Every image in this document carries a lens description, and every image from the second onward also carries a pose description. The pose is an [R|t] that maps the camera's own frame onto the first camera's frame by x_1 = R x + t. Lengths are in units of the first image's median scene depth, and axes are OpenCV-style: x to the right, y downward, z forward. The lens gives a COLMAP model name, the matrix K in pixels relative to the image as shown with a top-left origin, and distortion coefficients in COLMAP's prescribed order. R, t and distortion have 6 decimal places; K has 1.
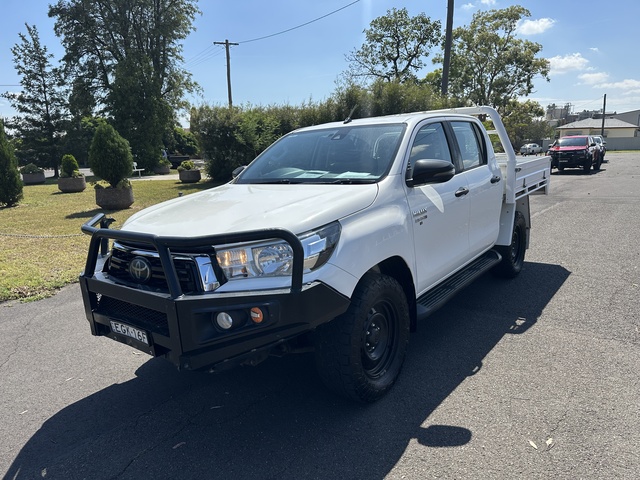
lens RADIAL K [[460.1, 0, 320.1], [0, 460.1, 238.7], [0, 0, 1]] dist [0.045795, -0.063694]
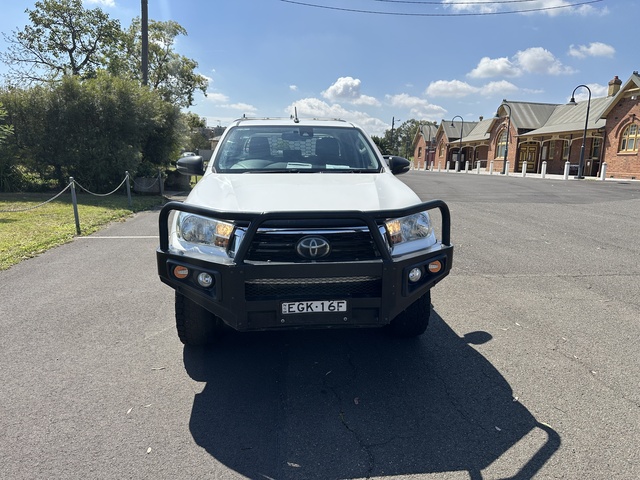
lens RADIAL K [[460.1, 0, 318.7], [0, 460.1, 238.8], [0, 0, 1]] dist [0.045795, -0.063694]
pose [[0.725991, -0.080031, 0.683032, -0.128972], [0.090797, 0.995665, 0.020155, 0.003294], [-0.681684, 0.047385, 0.730111, 0.027647]]
